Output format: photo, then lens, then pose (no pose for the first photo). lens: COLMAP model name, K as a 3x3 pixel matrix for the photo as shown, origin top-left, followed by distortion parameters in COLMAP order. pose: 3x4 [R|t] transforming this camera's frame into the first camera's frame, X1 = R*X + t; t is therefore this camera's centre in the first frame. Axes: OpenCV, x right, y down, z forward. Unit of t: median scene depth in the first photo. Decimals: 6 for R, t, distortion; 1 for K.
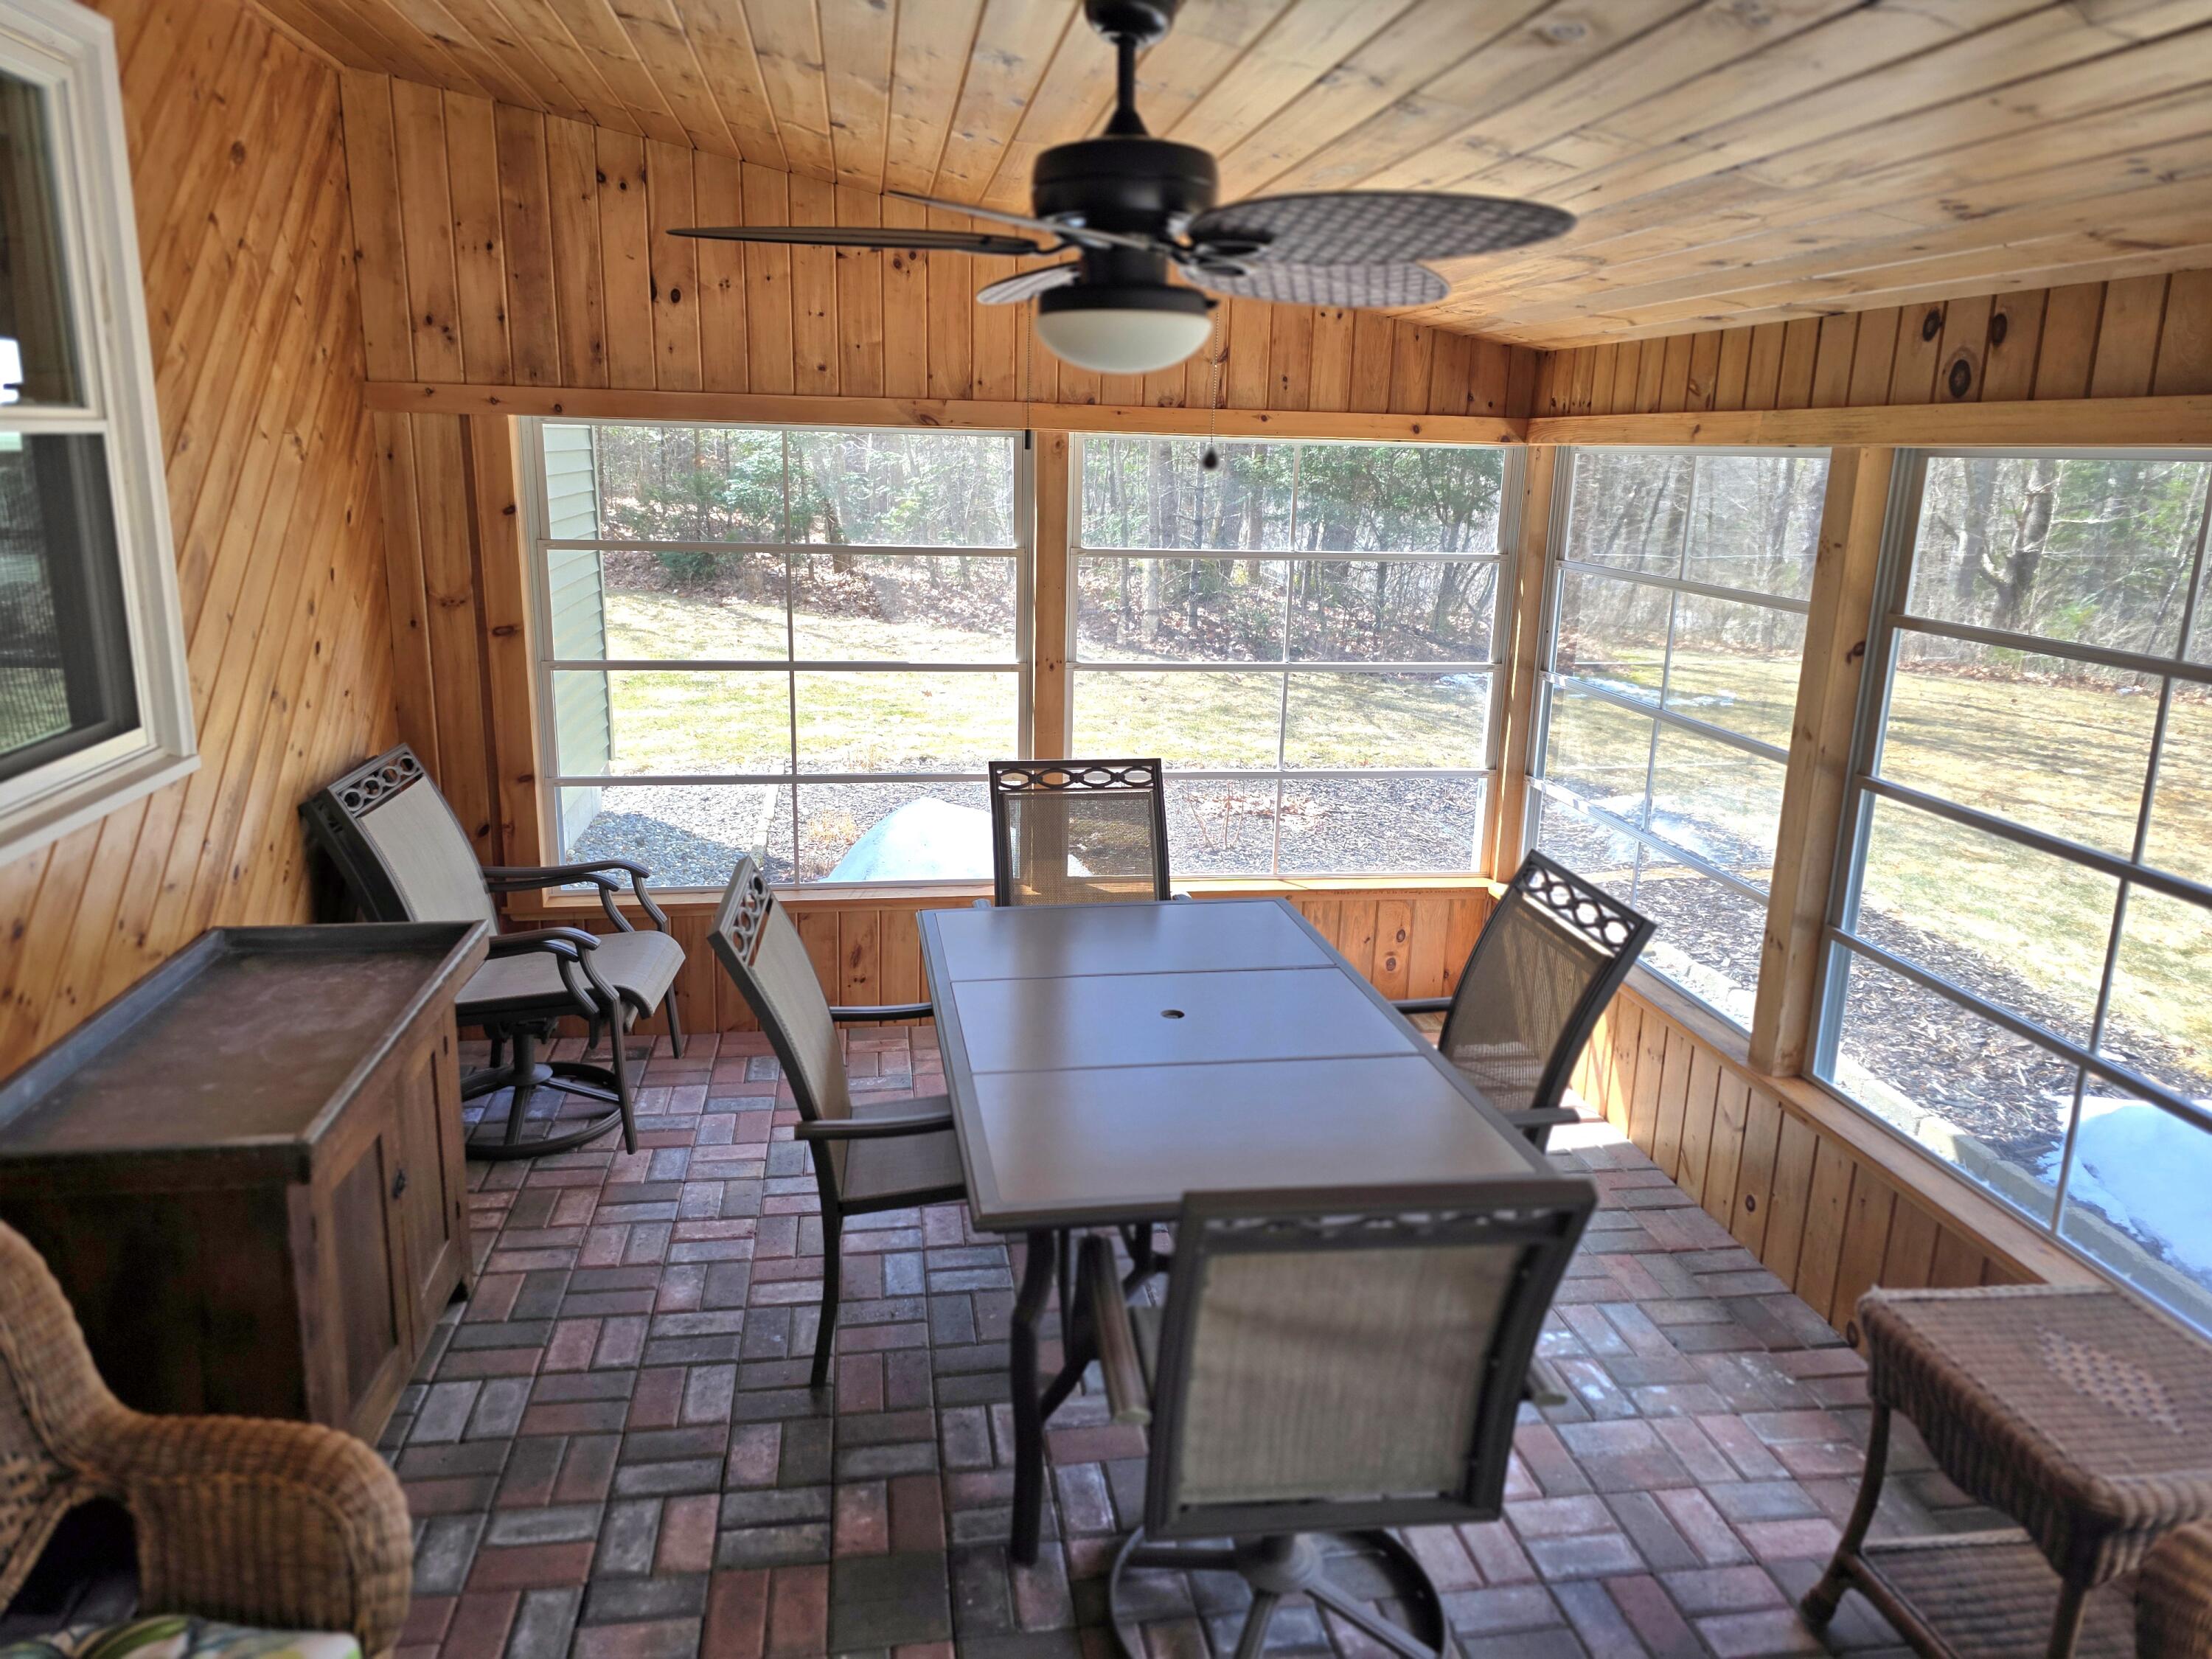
lens RADIAL K [[1497.0, 0, 1076.4], [0, 1497.0, 812.5], [0, 0, 1]] dist [0.059856, -0.059575]
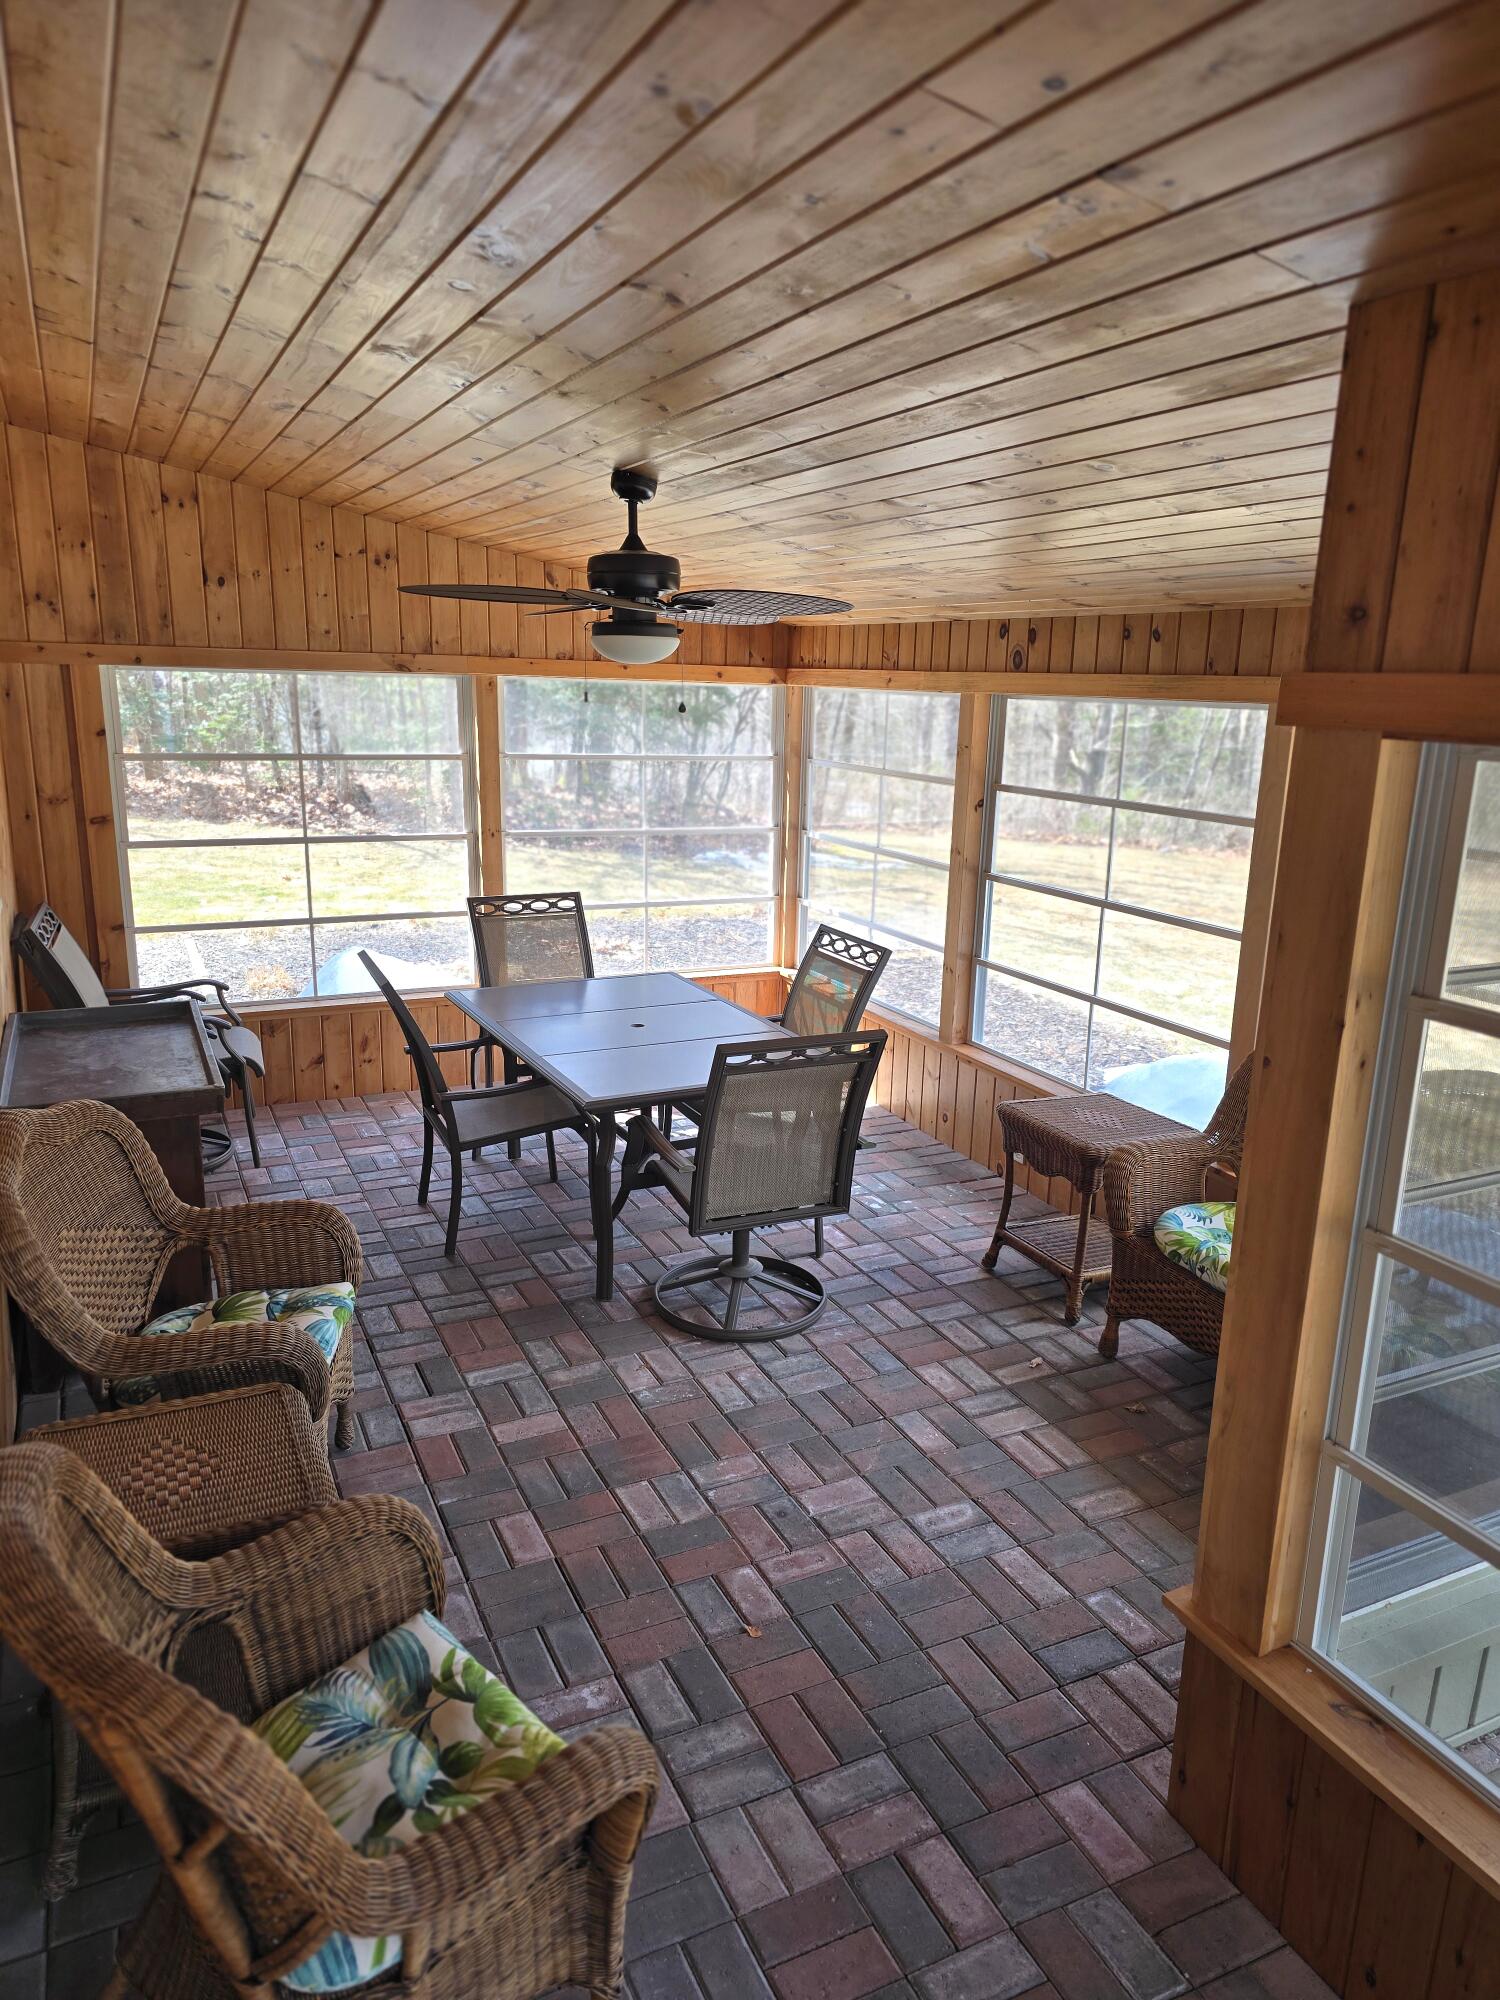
lens RADIAL K [[1353.5, 0, 751.0], [0, 1353.5, 1011.8], [0, 0, 1]] dist [0.059856, -0.059575]
pose [[0.954507, -0.071132, 0.289582, -0.195453], [0.067027, 0.997461, 0.024082, 0.068576], [-0.290559, -0.003576, 0.956850, -0.396736]]
